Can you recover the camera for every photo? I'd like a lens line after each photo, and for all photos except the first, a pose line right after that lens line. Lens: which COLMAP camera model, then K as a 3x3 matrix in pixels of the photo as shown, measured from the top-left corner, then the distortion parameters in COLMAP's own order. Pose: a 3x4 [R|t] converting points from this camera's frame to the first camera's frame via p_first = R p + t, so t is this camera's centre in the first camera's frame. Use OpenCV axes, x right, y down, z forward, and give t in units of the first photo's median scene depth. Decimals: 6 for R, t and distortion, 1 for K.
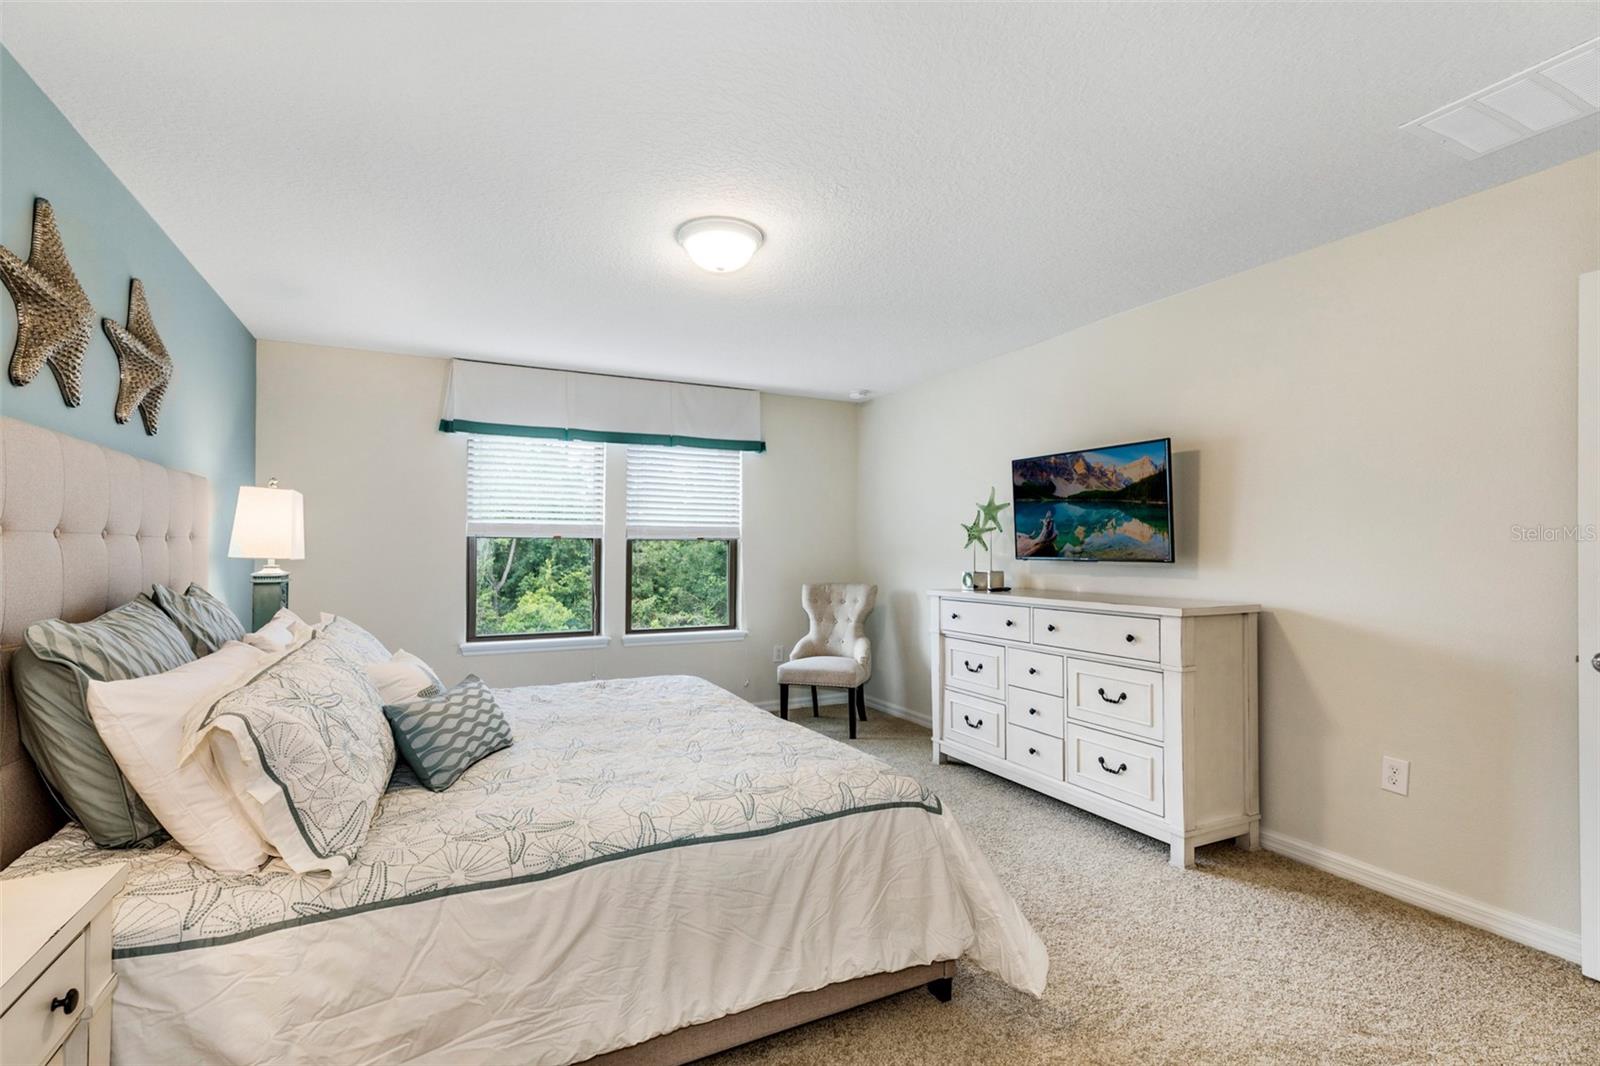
lens RADIAL K [[728.5, 0, 787.8], [0, 728.5, 539.5], [0, 0, 1]] dist [0.009141, 0.000157]
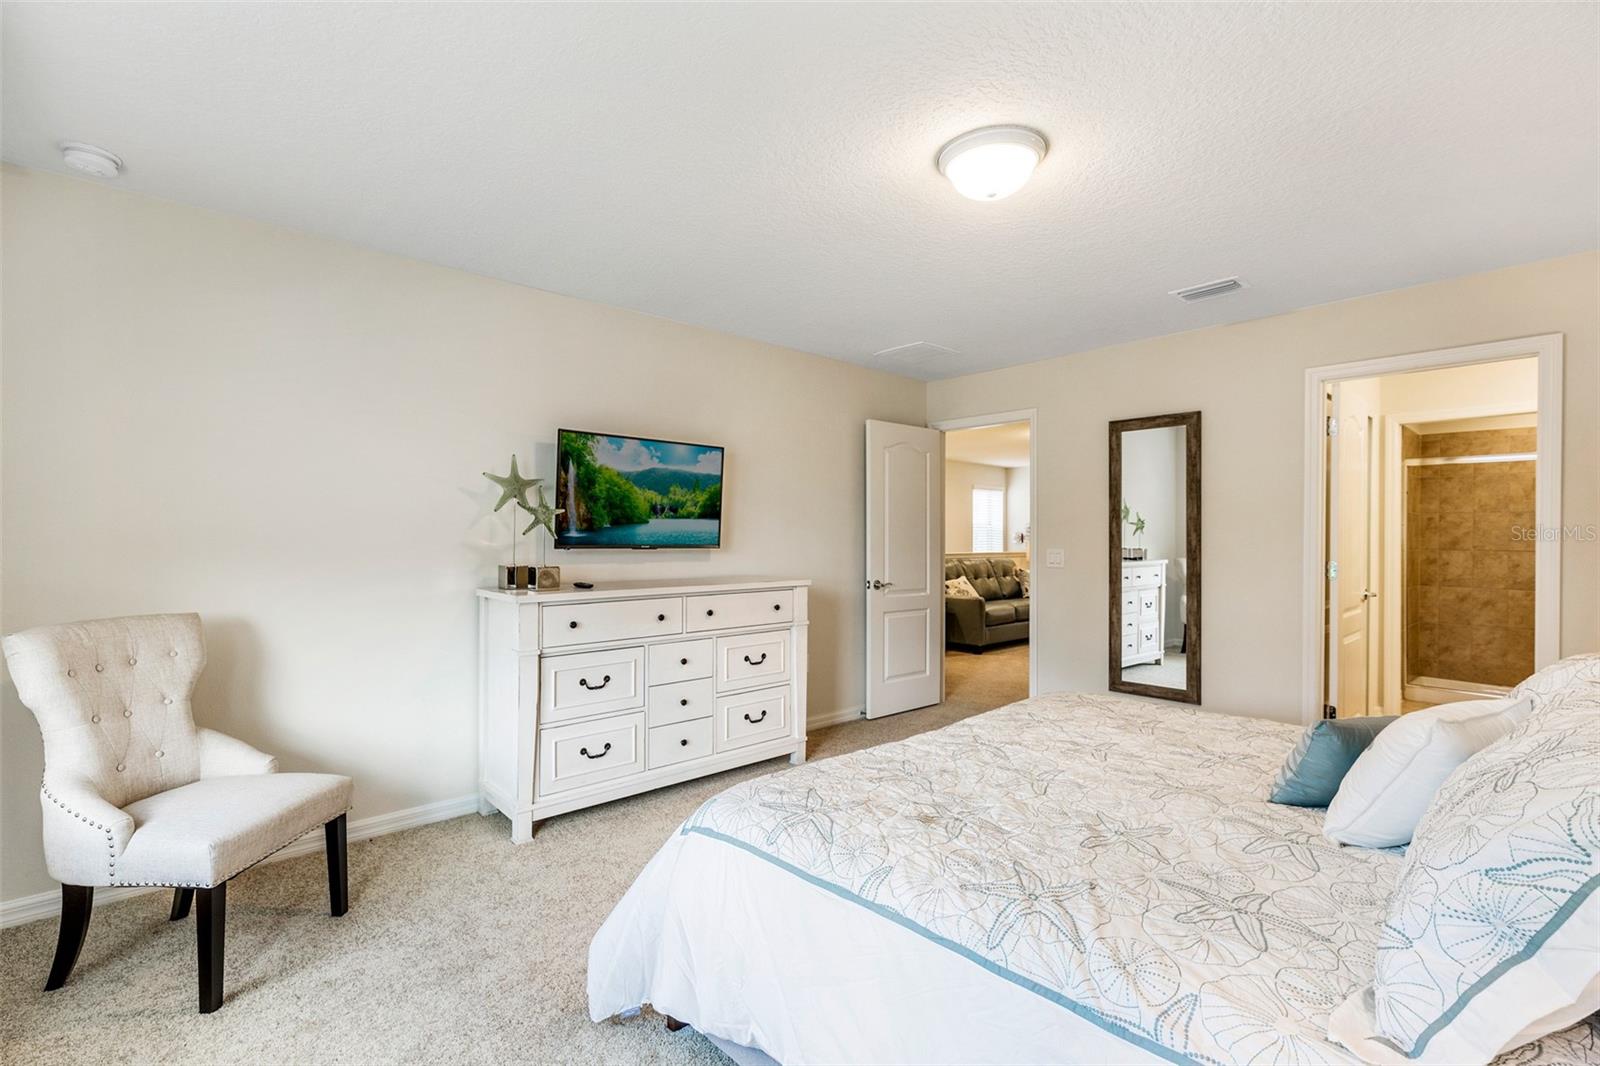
lens RADIAL K [[728.5, 0, 787.8], [0, 728.5, 539.5], [0, 0, 1]] dist [0.009141, 0.000157]
pose [[-0.273862, -0.010469, 0.961712, -0.585291], [-0.019982, 0.999787, 0.005194, 0.008125], [-0.961561, -0.017794, -0.274013, 1.037665]]
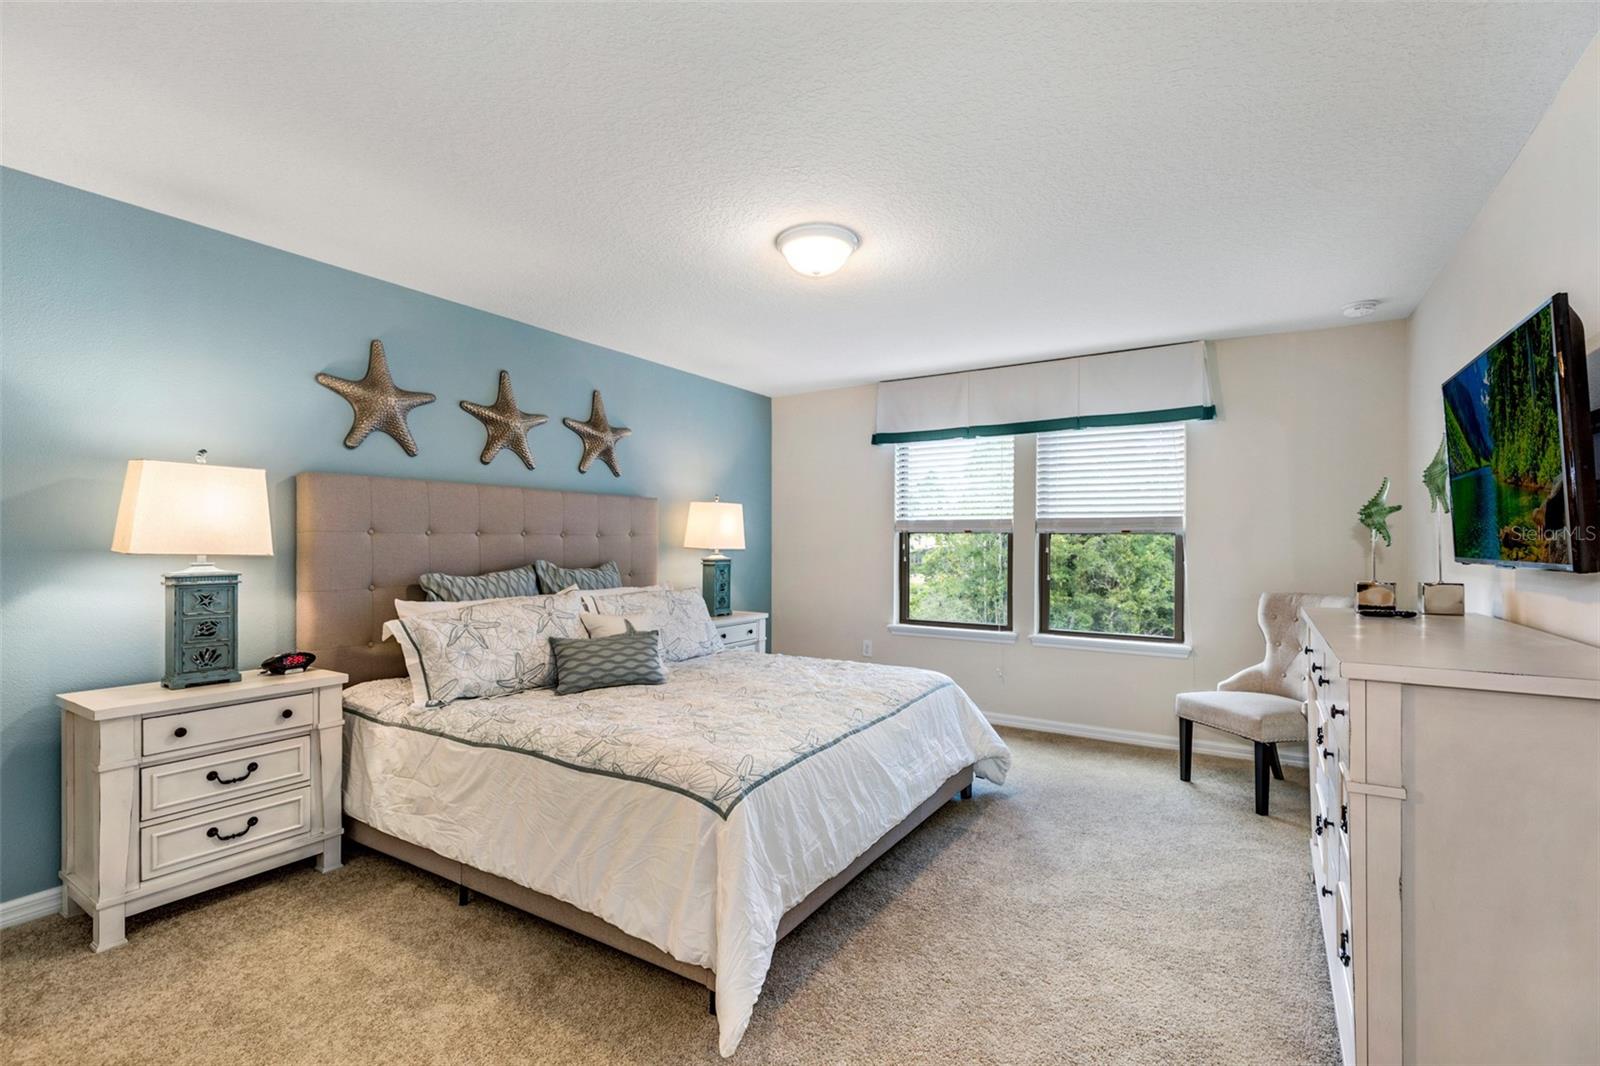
lens RADIAL K [[728.5, 0, 787.8], [0, 728.5, 539.5], [0, 0, 1]] dist [0.009141, 0.000157]
pose [[0.516560, -0.003809, -0.856243, 0.560037], [0.007917, 0.999969, 0.000328, 0.006734], [0.856214, -0.006948, 0.516574, 0.307708]]
